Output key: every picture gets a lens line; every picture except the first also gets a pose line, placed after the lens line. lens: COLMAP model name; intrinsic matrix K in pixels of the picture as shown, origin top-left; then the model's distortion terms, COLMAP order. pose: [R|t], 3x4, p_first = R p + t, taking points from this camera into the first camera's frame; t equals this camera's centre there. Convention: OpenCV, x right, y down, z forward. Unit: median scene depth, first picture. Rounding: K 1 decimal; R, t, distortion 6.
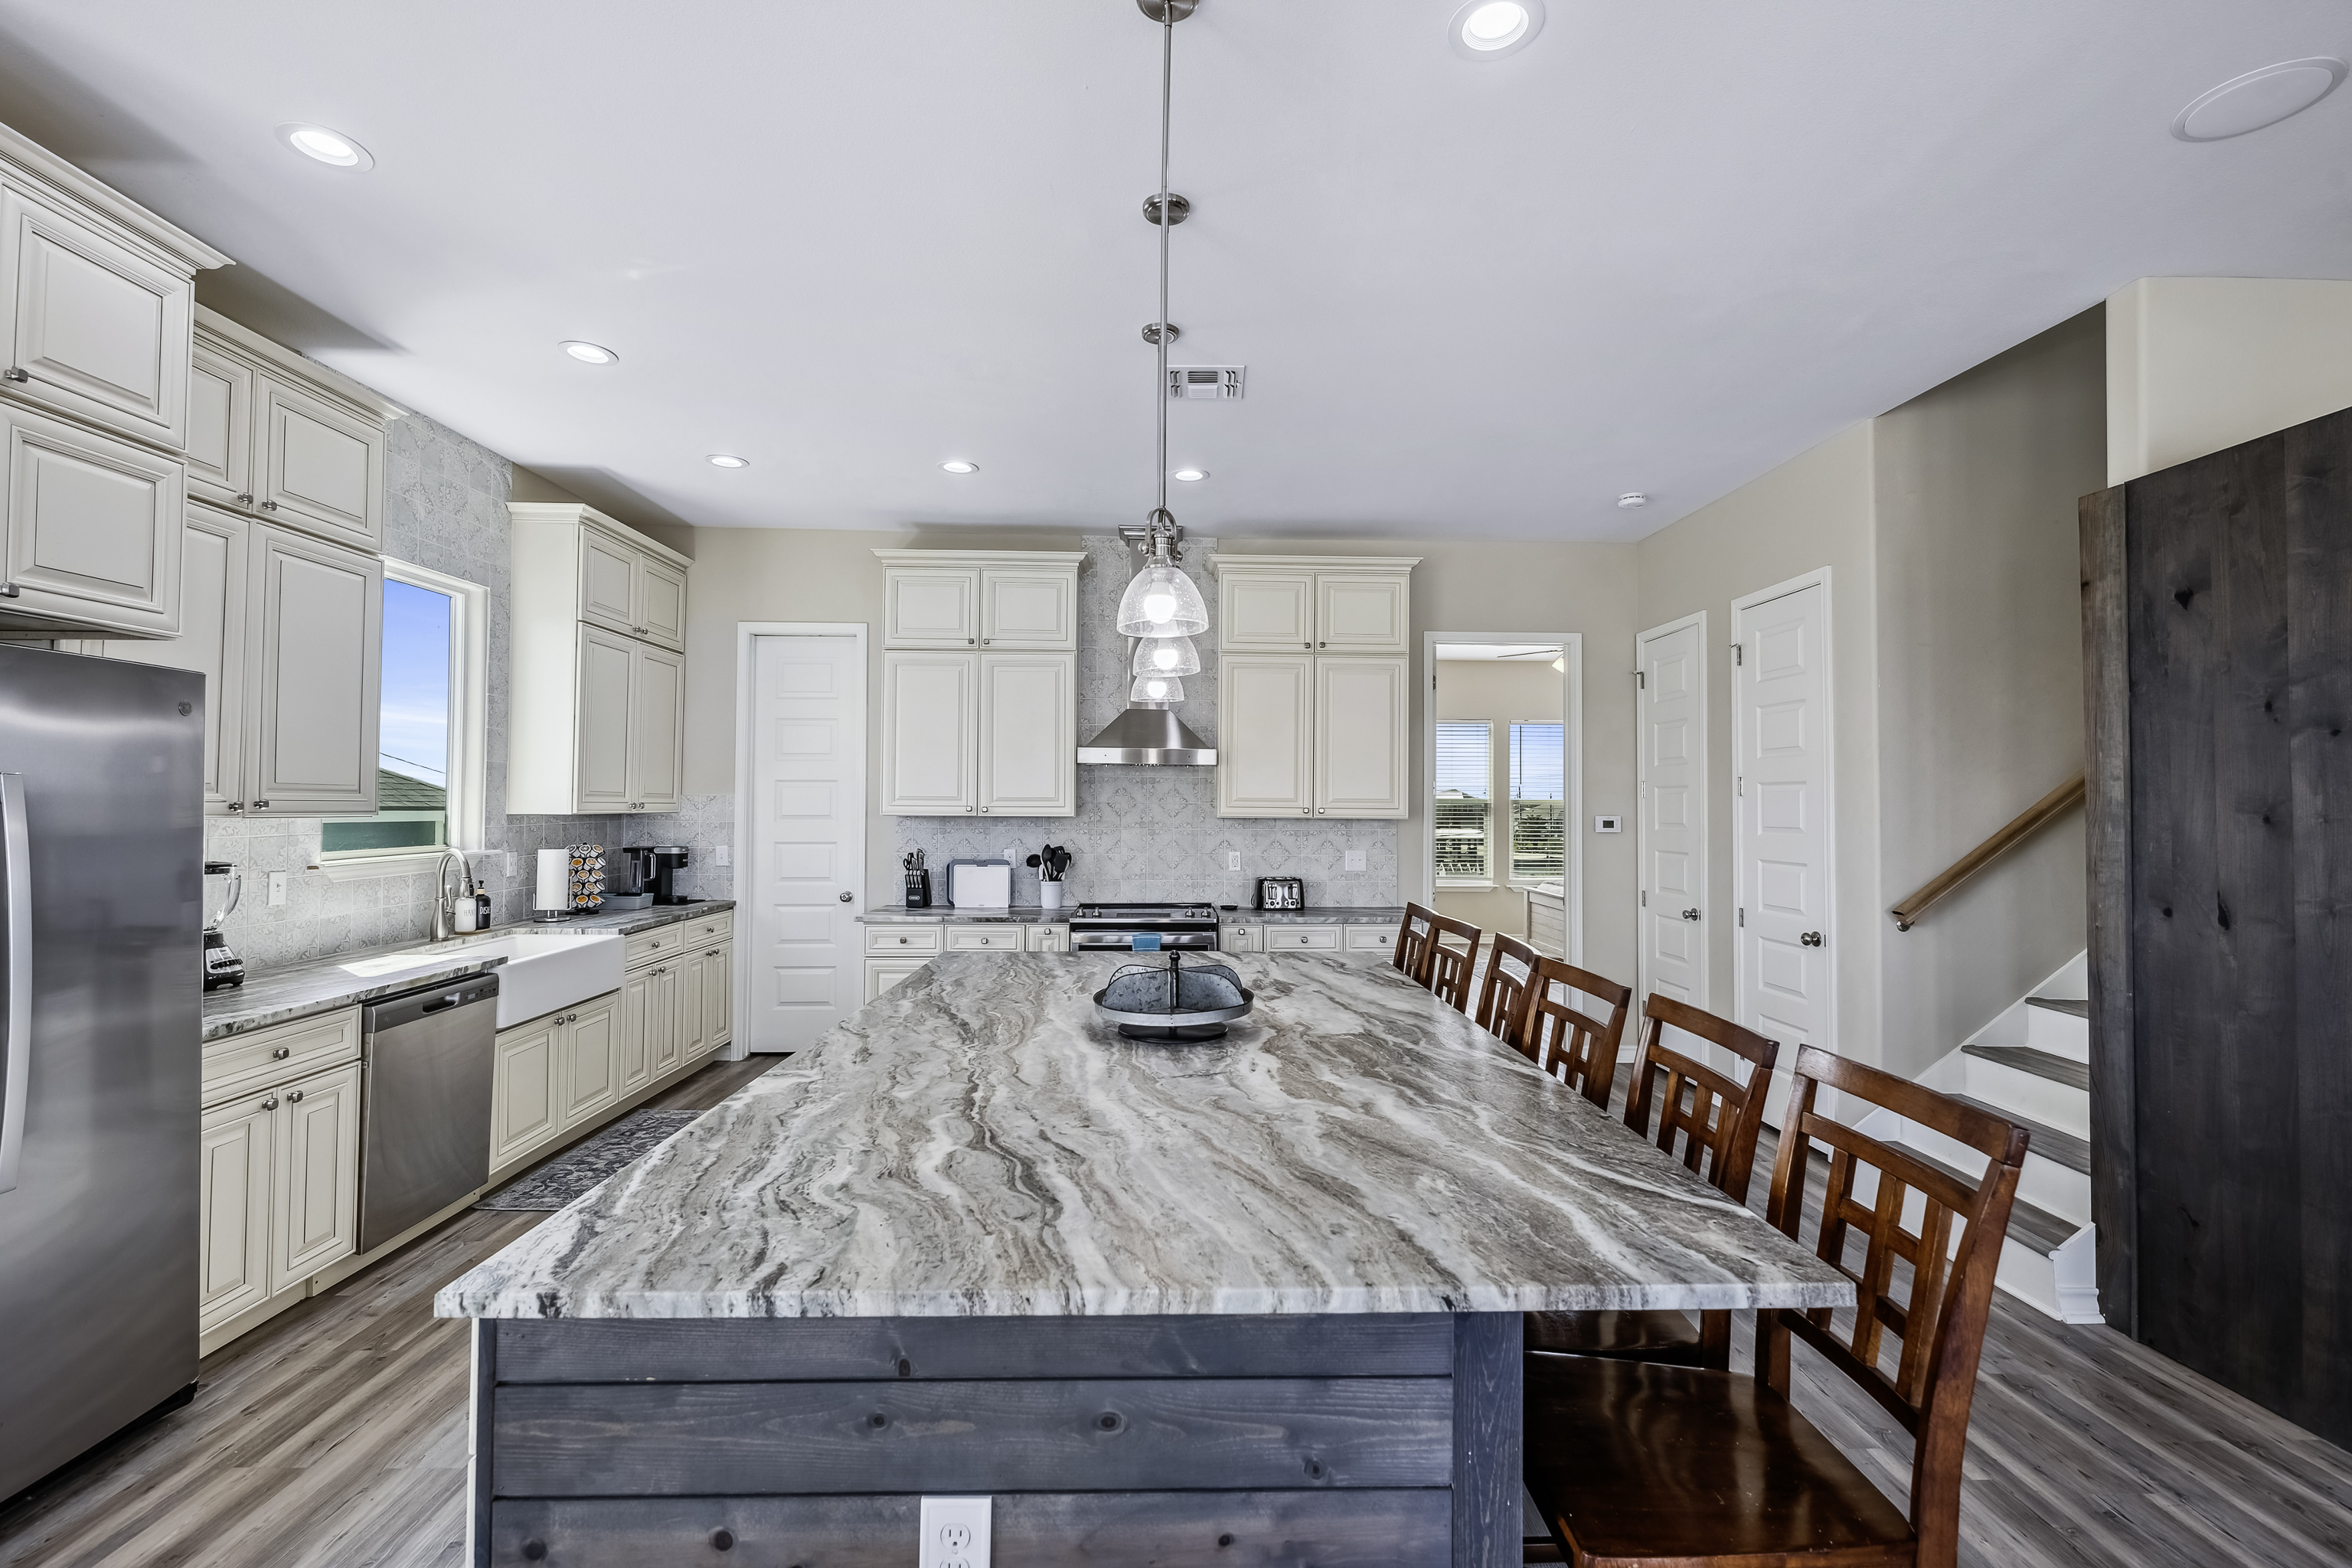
lens RADIAL K [[1028.5, 0, 1187.2], [0, 1028.5, 779.4], [0, 0, 1]] dist [-0.002451, -0.000310]
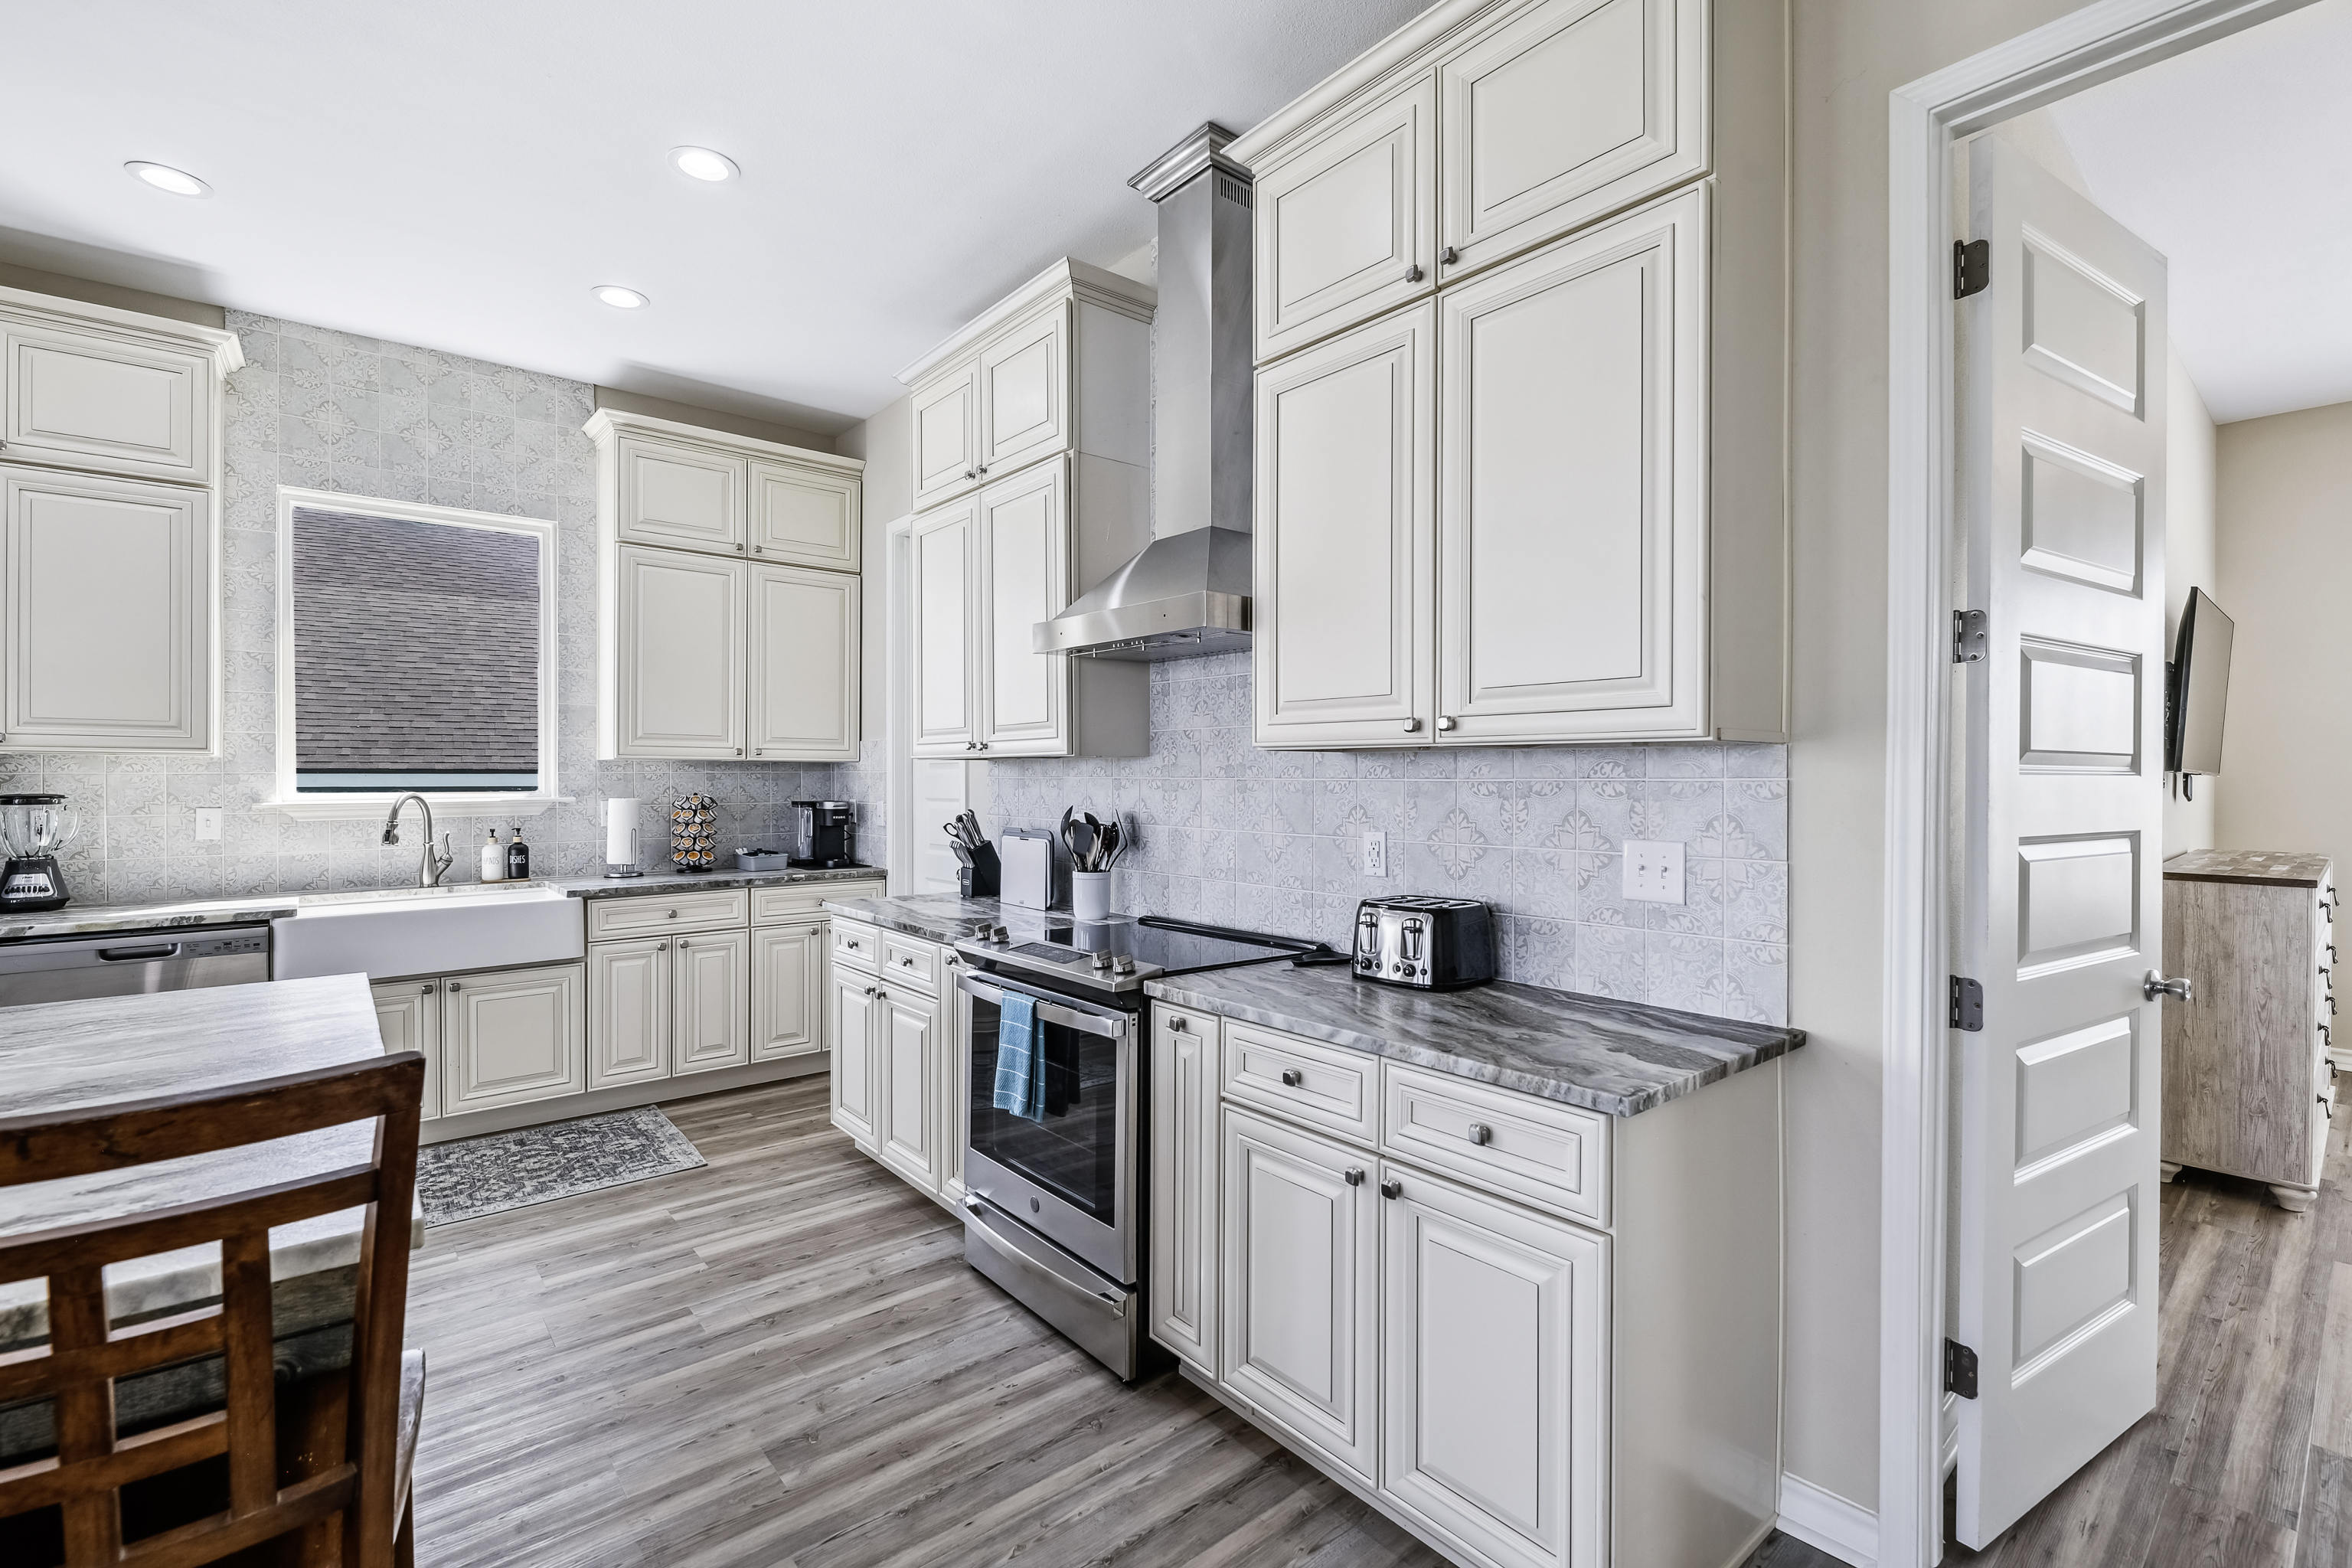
lens RADIAL K [[1028.5, 0, 1187.2], [0, 1028.5, 779.4], [0, 0, 1]] dist [-0.002451, -0.000310]
pose [[0.626254, -0.003334, -0.779612, 0.398549], [0.022066, 0.999666, 0.013450, 0.048755], [0.779306, -0.025626, 0.626119, 0.798171]]
